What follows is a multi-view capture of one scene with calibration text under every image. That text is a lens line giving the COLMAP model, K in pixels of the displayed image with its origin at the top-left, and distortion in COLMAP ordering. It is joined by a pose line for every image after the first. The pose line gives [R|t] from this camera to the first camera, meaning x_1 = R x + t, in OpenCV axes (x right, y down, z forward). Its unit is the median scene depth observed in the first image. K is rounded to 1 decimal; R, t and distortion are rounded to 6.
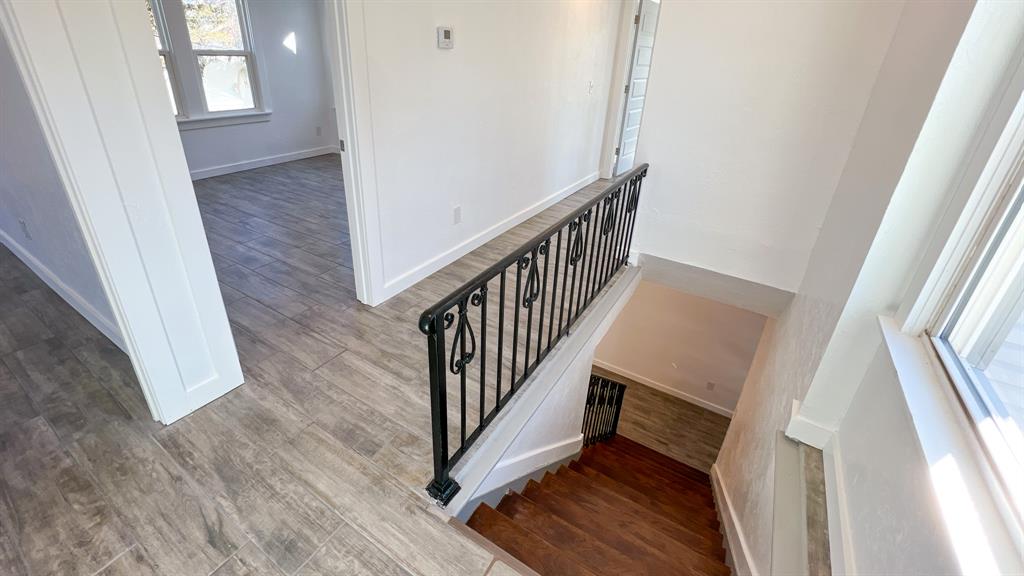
lens RADIAL K [[427.6, 0, 490.4], [0, 427.6, 247.5], [0, 0, 1]] dist [-0.018131, 0.005706]
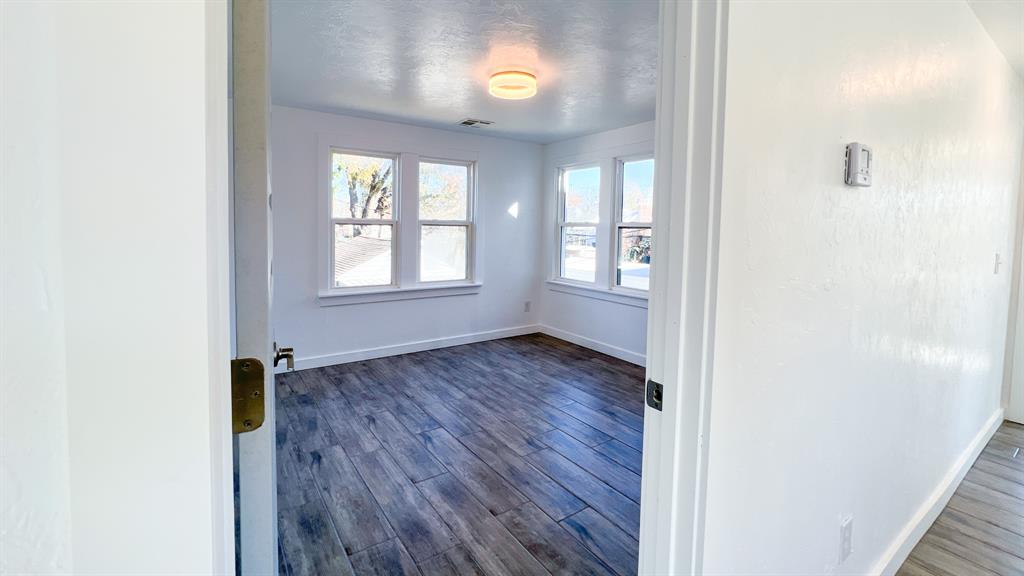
lens RADIAL K [[427.6, 0, 495.8], [0, 427.6, 251.5], [0, 0, 1]] dist [-0.018131, 0.005706]
pose [[0.918004, 0.006370, -0.396521, -0.232248], [-0.152443, 0.928715, -0.338008, -0.146419], [0.366102, 0.370740, 0.853535, 0.387245]]
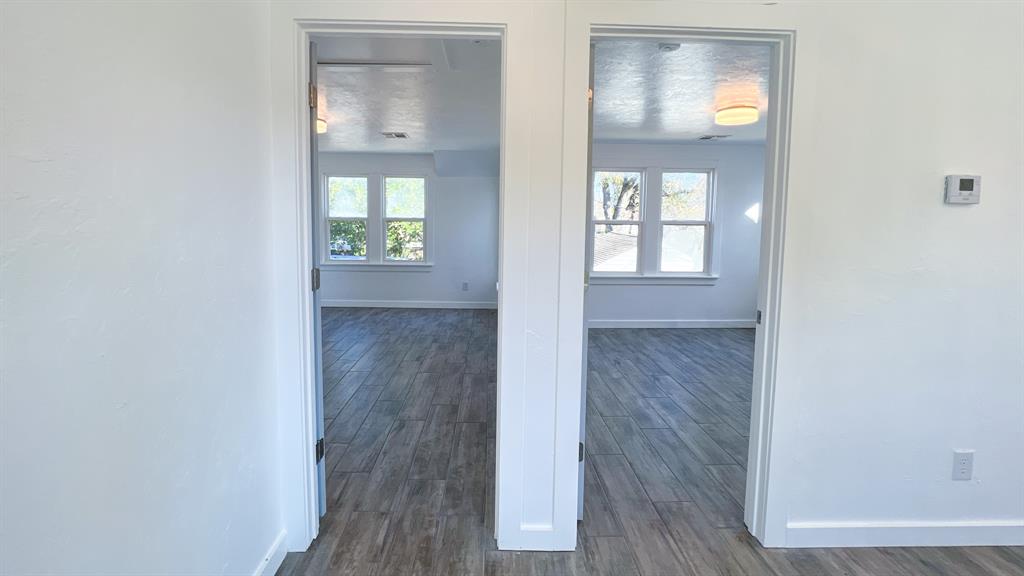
lens RADIAL K [[427.6, 0, 500.0], [0, 427.6, 252.4], [0, 0, 1]] dist [-0.018131, 0.005706]
pose [[0.565004, 0.035855, -0.824309, 0.027347], [-0.332511, 0.924230, -0.187710, -0.025926], [0.755120, 0.380149, 0.534116, 0.103048]]
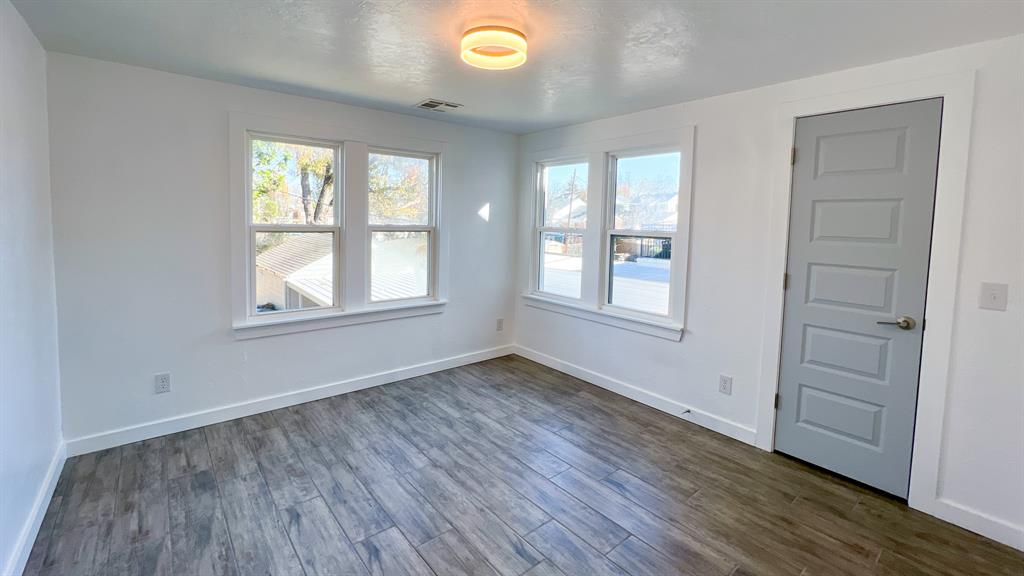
lens RADIAL K [[427.6, 0, 494.0], [0, 427.6, 251.2], [0, 0, 1]] dist [-0.018131, 0.005706]
pose [[0.948611, 0.012046, -0.316215, -0.349233], [-0.123457, 0.934177, -0.334770, -0.277891], [0.291369, 0.356606, 0.887658, 0.574149]]
